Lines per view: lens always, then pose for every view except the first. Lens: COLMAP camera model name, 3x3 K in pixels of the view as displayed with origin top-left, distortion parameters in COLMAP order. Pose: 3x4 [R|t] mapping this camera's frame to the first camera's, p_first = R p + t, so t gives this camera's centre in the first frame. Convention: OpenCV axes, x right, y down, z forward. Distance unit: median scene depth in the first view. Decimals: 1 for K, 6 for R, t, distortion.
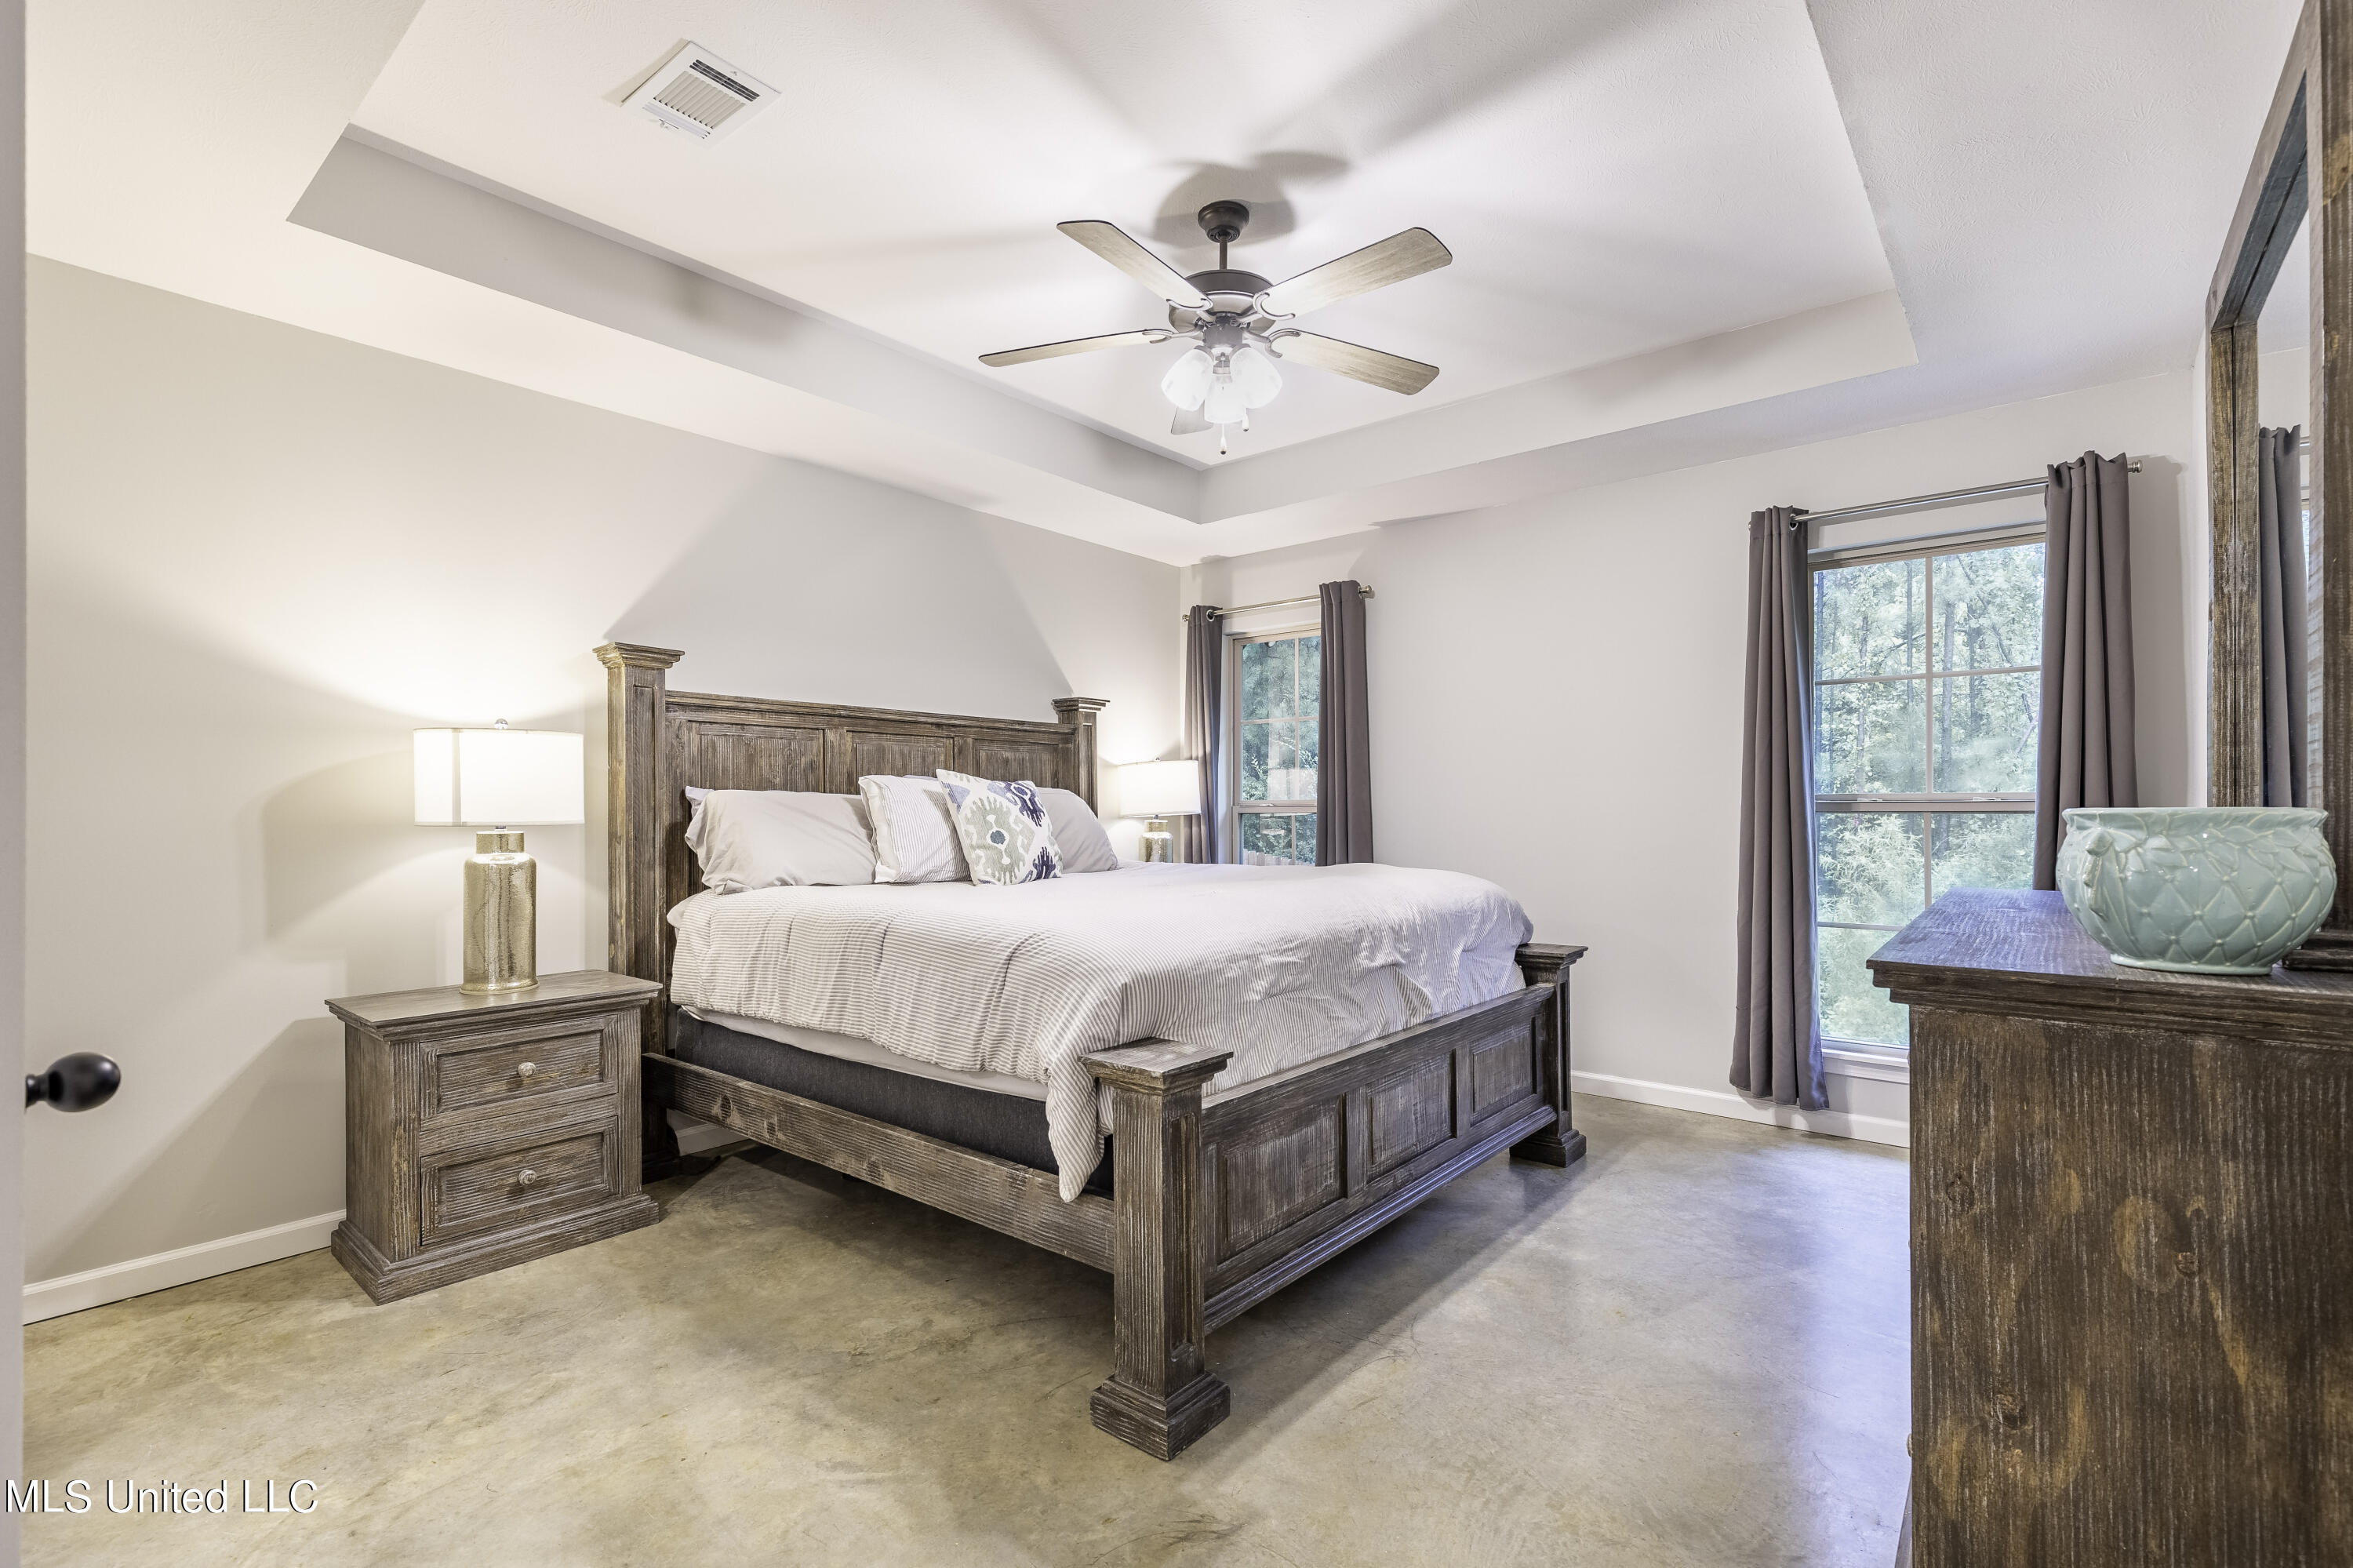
lens RADIAL K [[1057.4, 0, 1175.0], [0, 1057.4, 800.8], [0, 0, 1]] dist [0.008899, -0.001588]
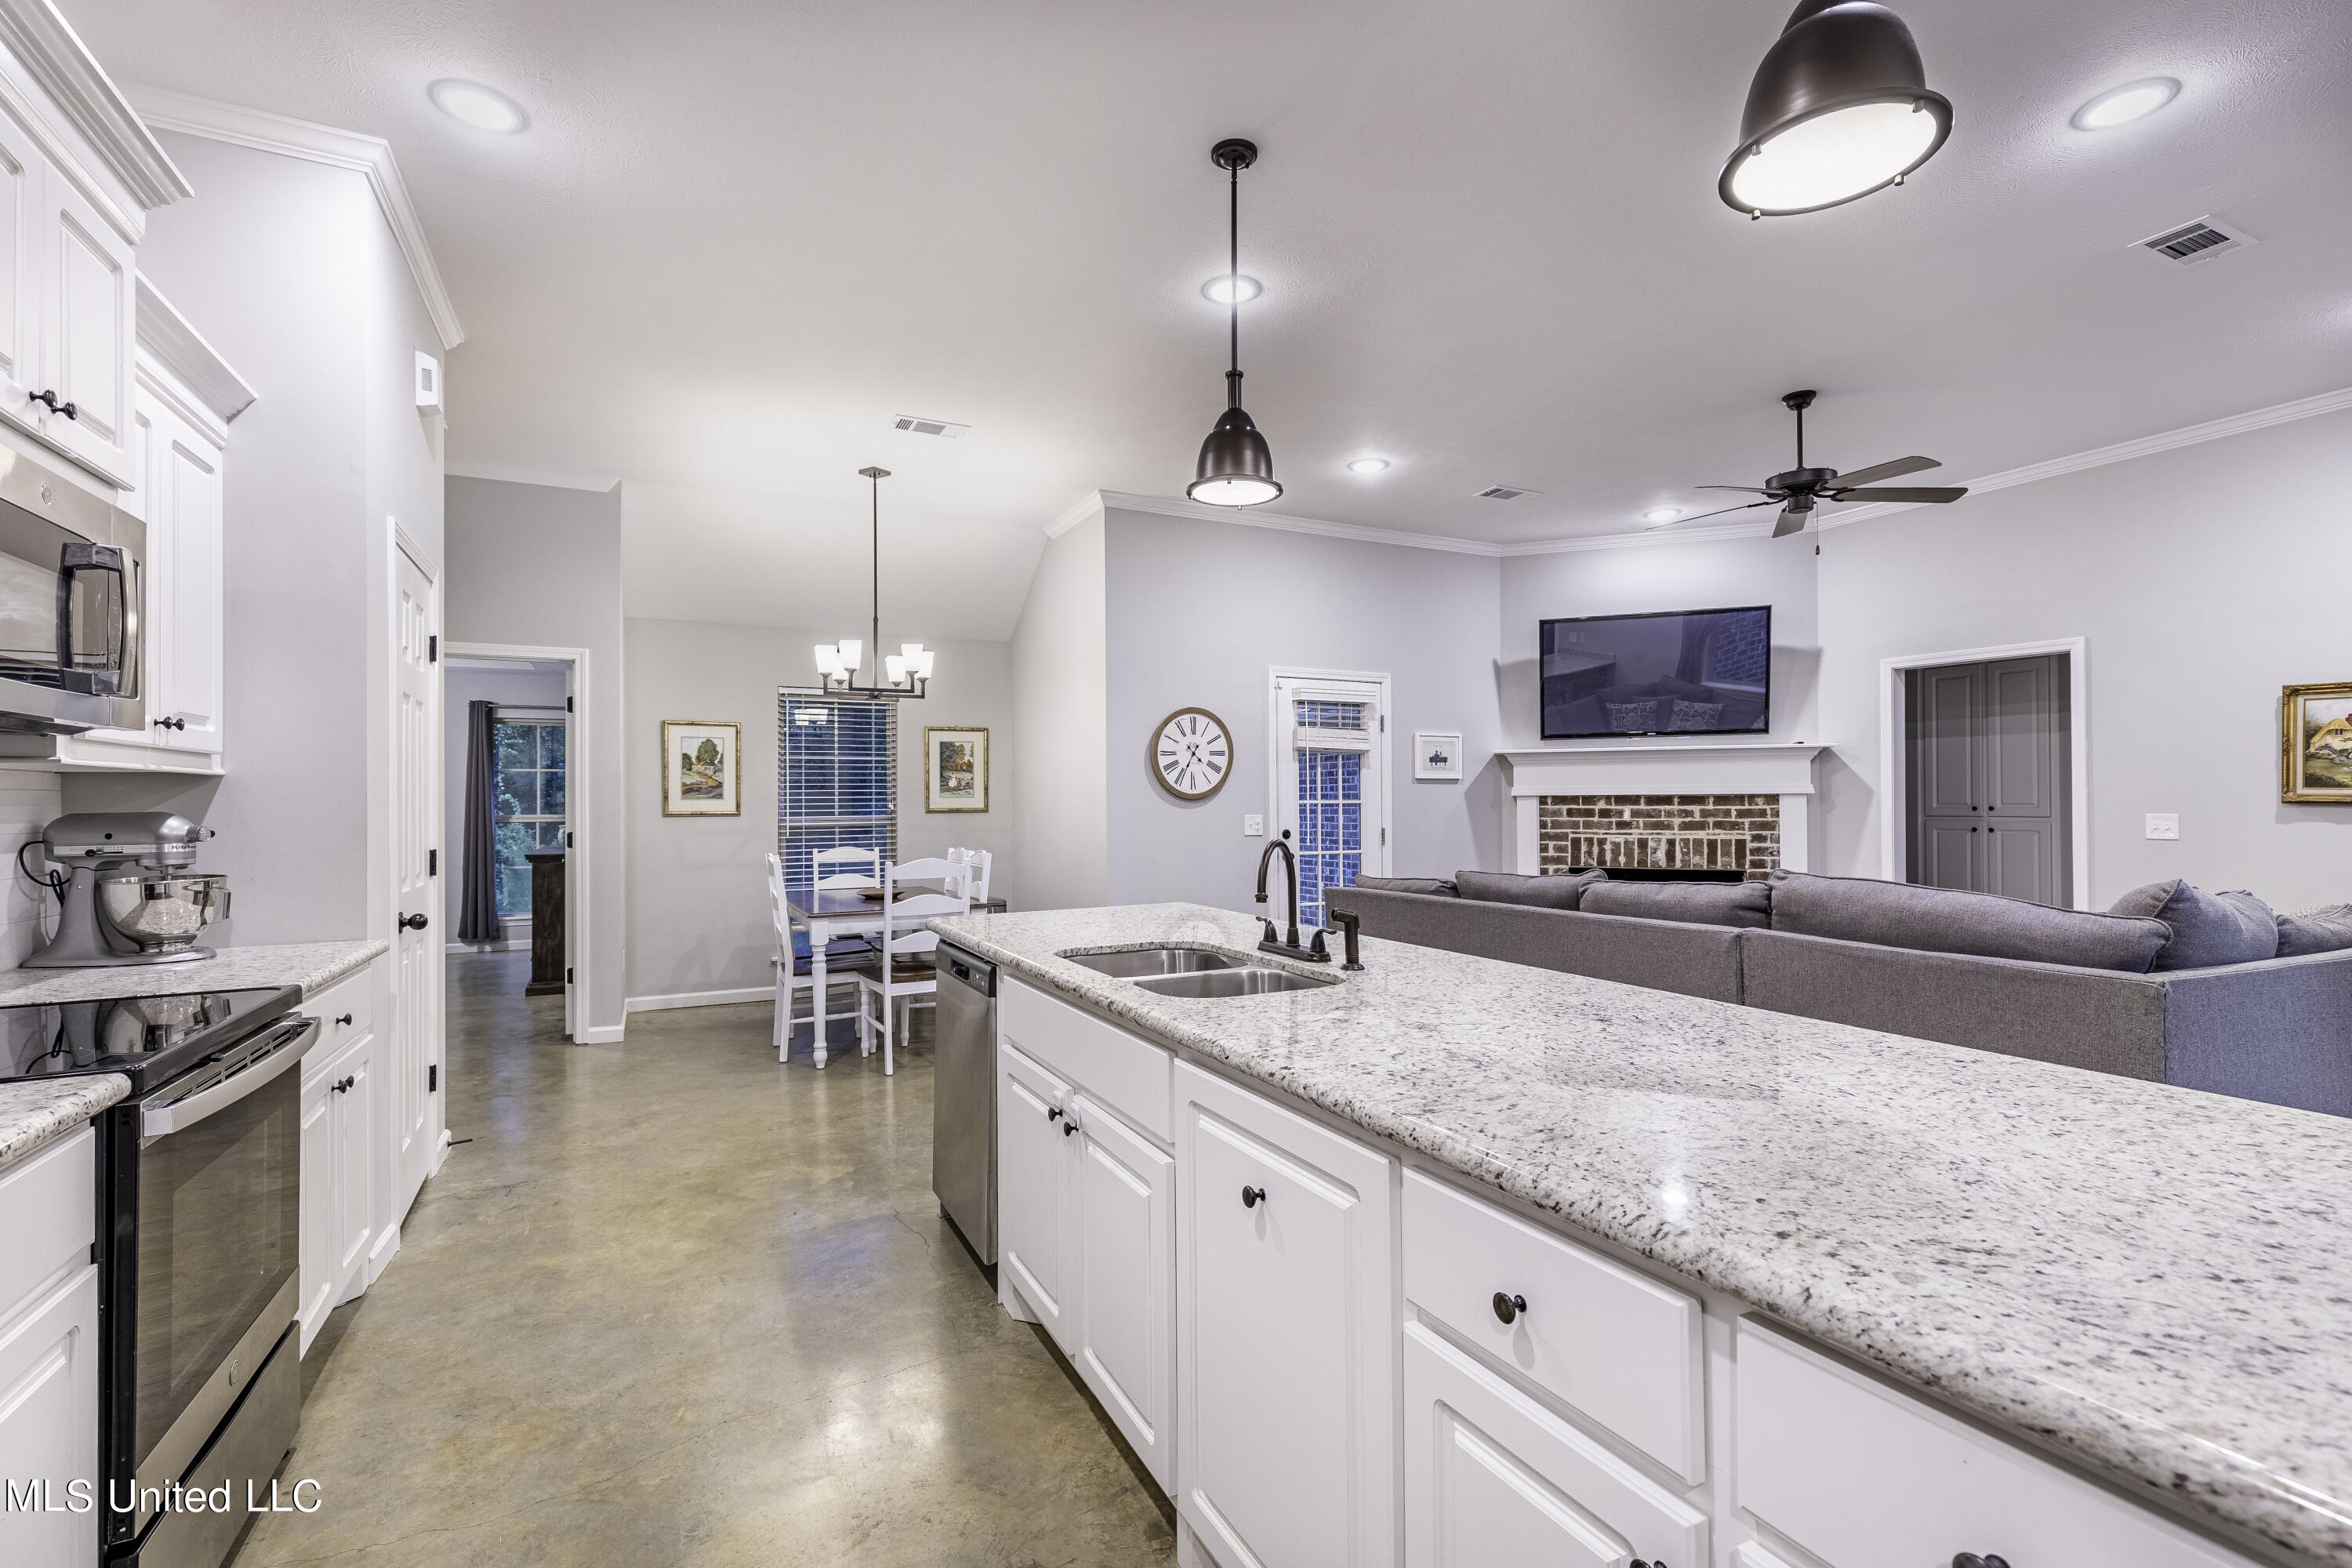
lens RADIAL K [[1056.9, 0, 1177.0], [0, 1056.9, 792.1], [0, 0, 1]] dist [0.008899, -0.001588]
pose [[0.405852, 0.005977, 0.913919, -1.026167], [0.000231, 0.999978, -0.006643, -0.045492], [-0.913939, 0.002907, 0.405842, -1.477639]]
